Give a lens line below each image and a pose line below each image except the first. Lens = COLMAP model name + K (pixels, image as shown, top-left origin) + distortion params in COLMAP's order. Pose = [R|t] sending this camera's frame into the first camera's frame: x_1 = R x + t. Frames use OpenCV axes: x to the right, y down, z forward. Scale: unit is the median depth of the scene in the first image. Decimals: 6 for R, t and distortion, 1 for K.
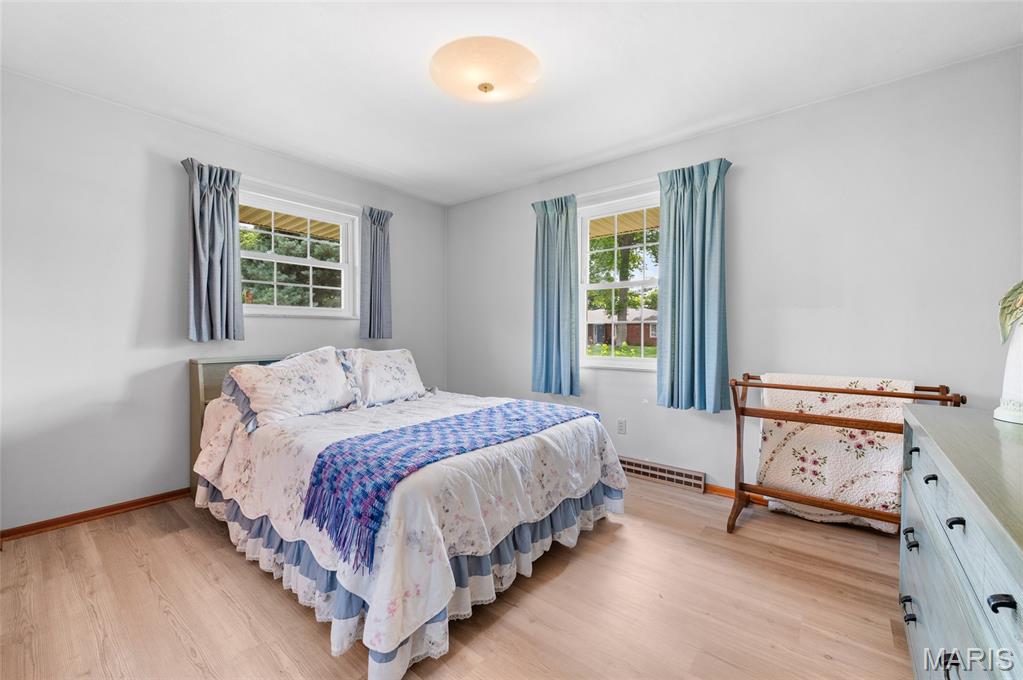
lens RADIAL K [[406.2, 0, 514.0], [0, 406.2, 335.9], [0, 0, 1]] dist [-0.008203, -0.000191]
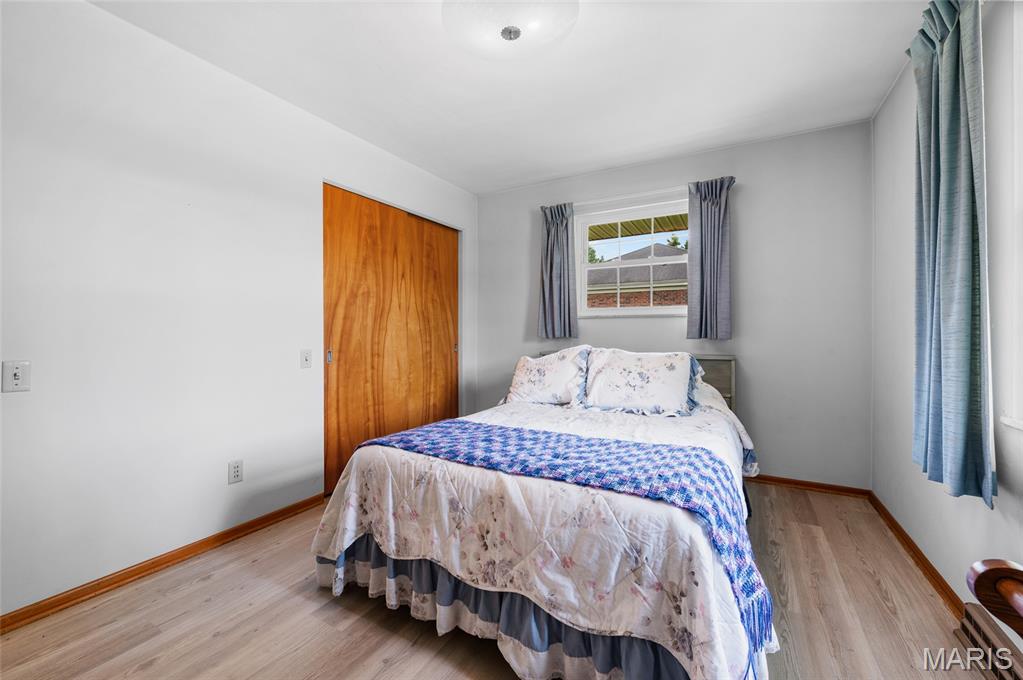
lens RADIAL K [[406.2, 0, 514.0], [0, 406.2, 335.9], [0, 0, 1]] dist [-0.008203, -0.000191]
pose [[0.183991, 0.013552, -0.982834, 0.754773], [-0.015883, 0.999815, 0.010813, -0.010960], [0.982800, 0.013621, 0.184173, 0.879078]]
